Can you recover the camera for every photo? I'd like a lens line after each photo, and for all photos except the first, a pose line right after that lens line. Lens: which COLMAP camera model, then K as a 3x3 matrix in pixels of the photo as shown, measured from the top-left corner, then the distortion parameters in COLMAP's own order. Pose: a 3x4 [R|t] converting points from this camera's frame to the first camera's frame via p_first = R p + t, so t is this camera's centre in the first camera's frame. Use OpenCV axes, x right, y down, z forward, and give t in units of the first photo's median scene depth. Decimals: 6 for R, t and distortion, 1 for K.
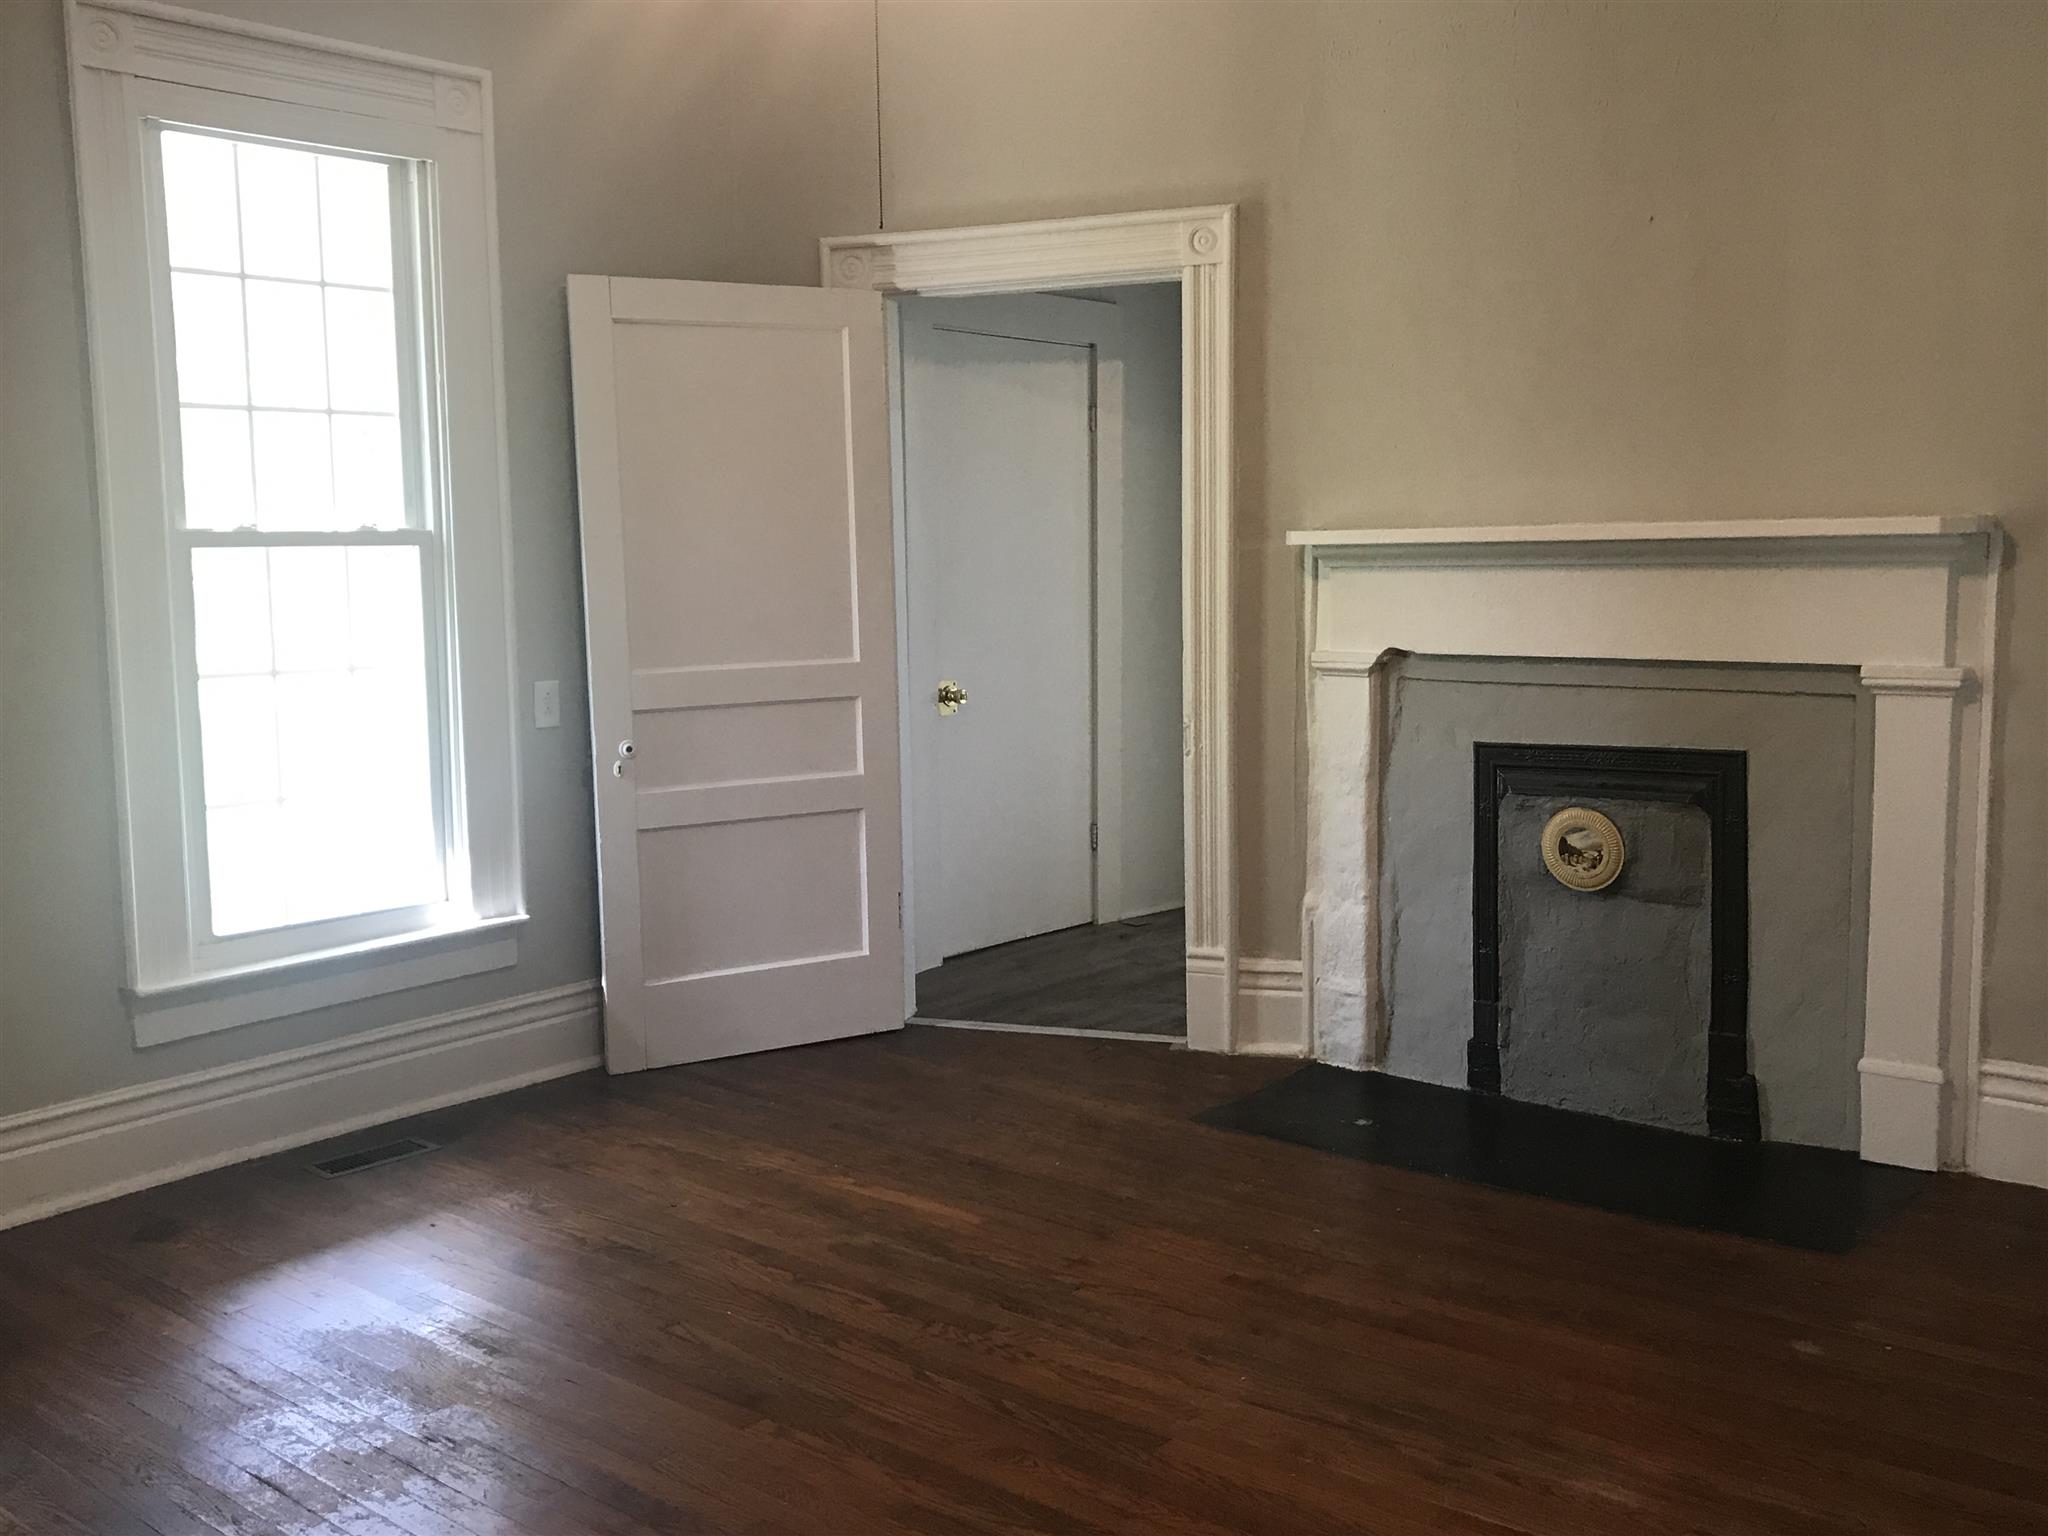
lens RADIAL K [[1883.7, 0, 1024.0], [0, 1883.7, 768.0], [0, 0, 1]] dist [-0.005280, -0.010369]
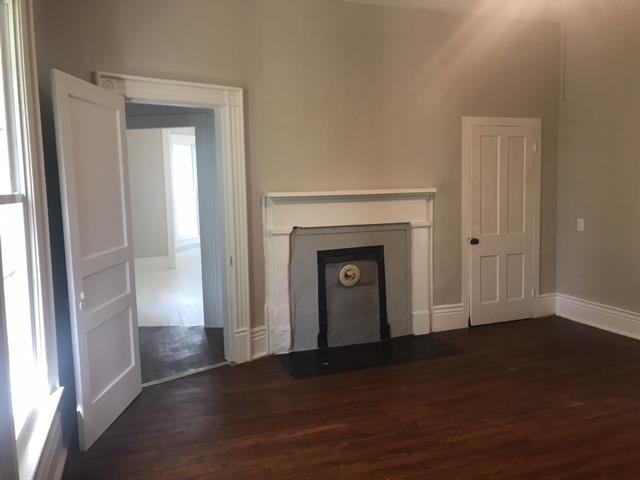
lens RADIAL K [[522.3, 0, 320.1], [0, 522.3, 231.4], [0, 0, 1]] dist [0.020251, -0.002630]
pose [[0.509363, -0.070844, 0.857631, -0.619013], [0.111210, 0.993668, 0.016032, -0.067002], [-0.853336, 0.087211, 0.514016, 0.494303]]
